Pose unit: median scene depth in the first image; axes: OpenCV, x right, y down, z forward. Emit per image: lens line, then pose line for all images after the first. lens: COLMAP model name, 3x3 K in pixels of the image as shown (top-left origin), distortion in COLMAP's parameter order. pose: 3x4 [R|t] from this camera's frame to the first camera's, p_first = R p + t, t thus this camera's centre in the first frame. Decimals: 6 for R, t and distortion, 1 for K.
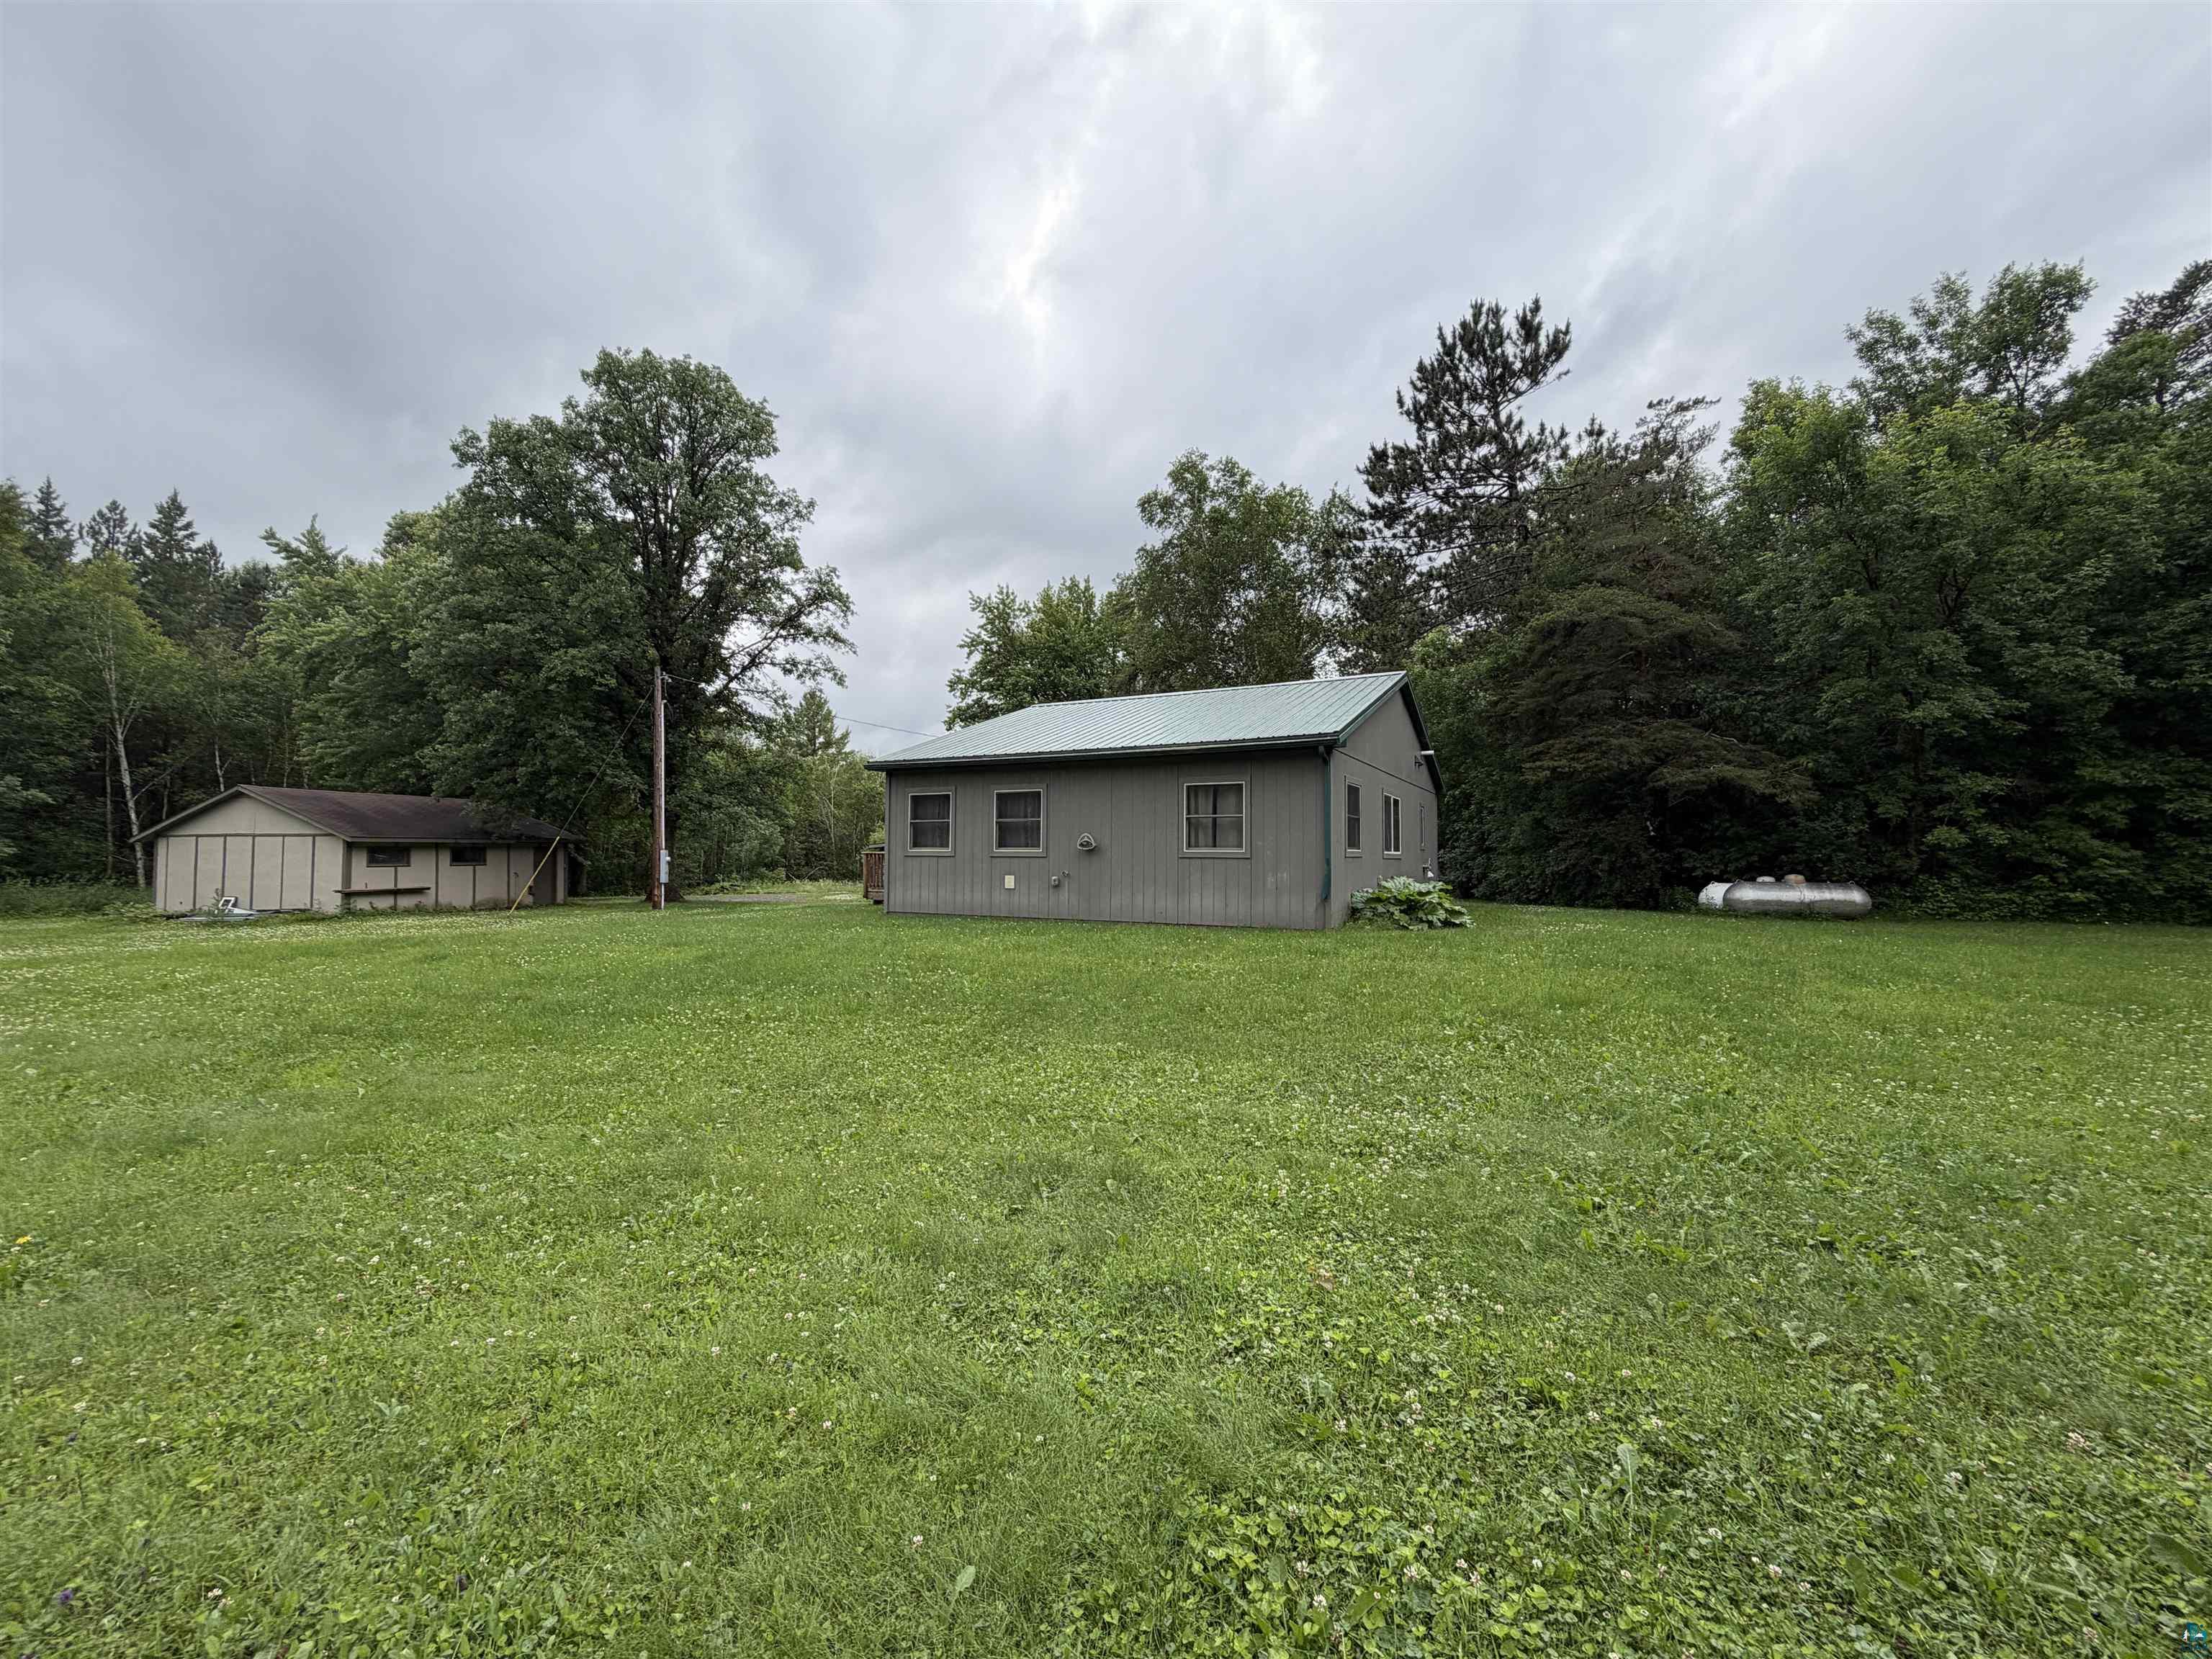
lens RADIAL K [[874.8, 0, 1119.5], [0, 874.8, 827.5], [0, 0, 1]] dist [-0.000487, 0.000121]
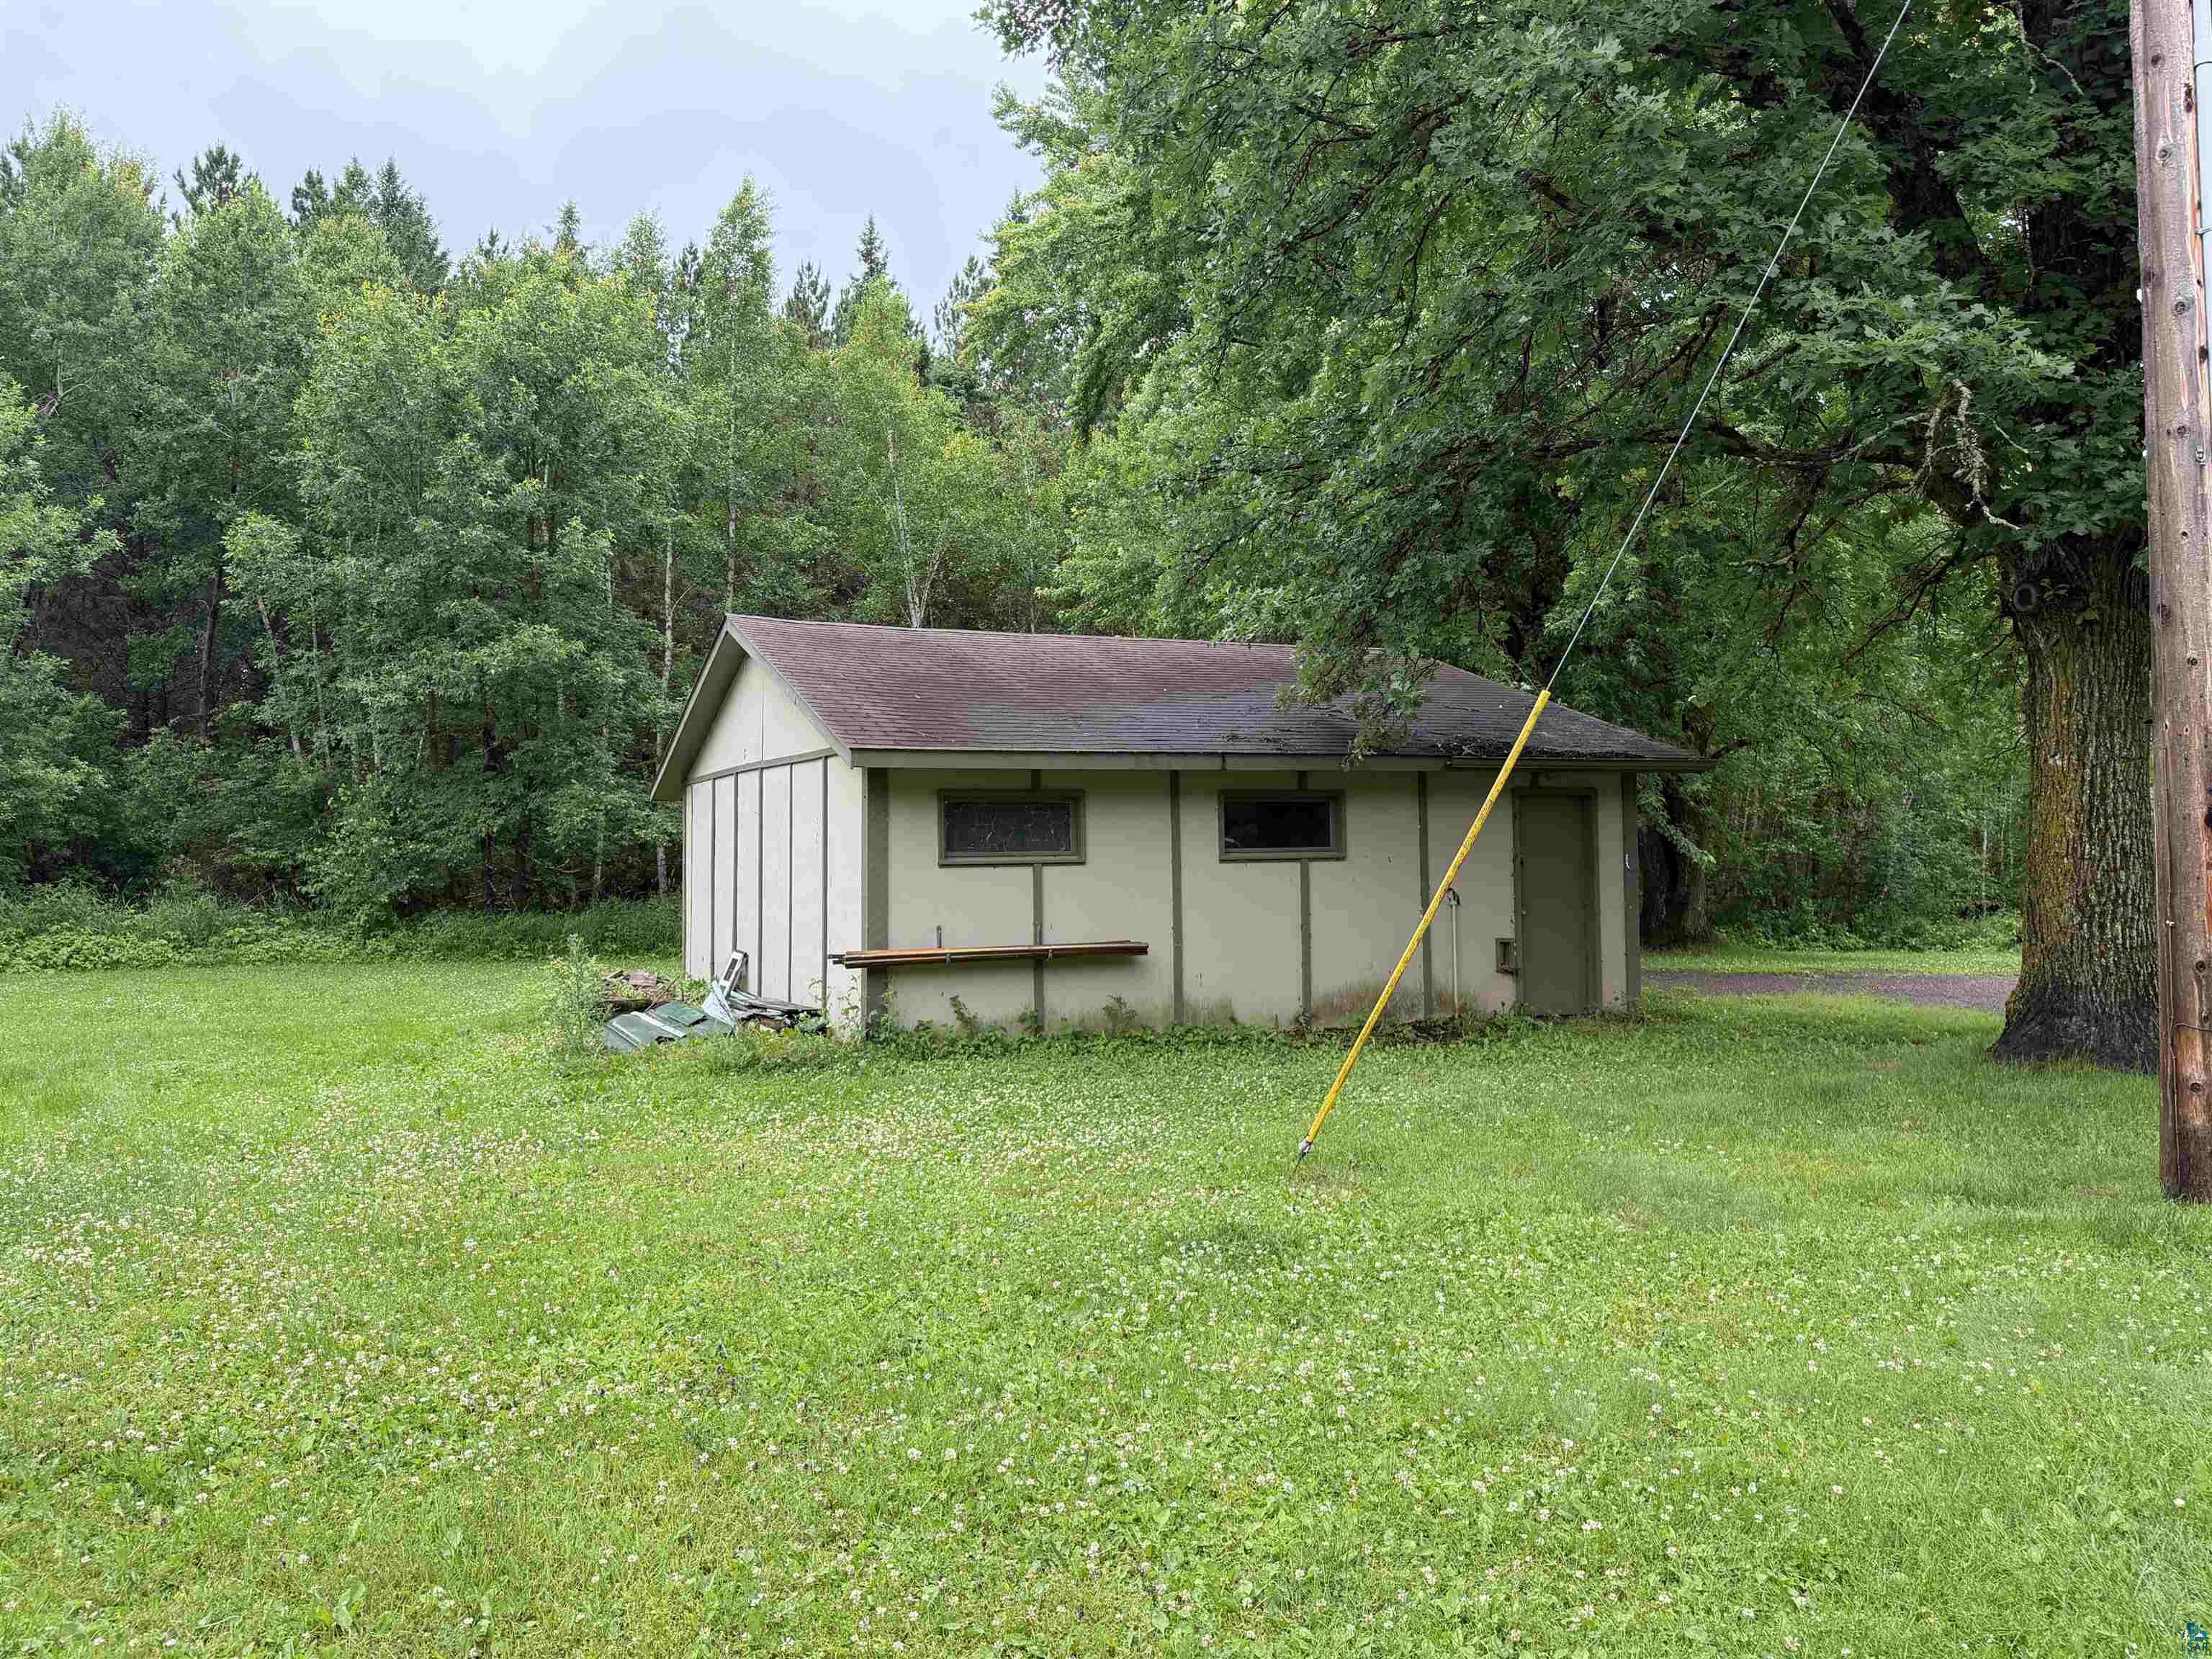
lens RADIAL K [[1647.5, 0, 1101.4], [0, 1647.5, 821.5], [0, 0, 1]] dist [0.008296, 0.001481]
pose [[0.626209, -0.017260, -0.779464, -0.428555], [0.033409, 0.999431, 0.004709, 0.030534], [0.778939, -0.028991, 0.626429, 0.701150]]
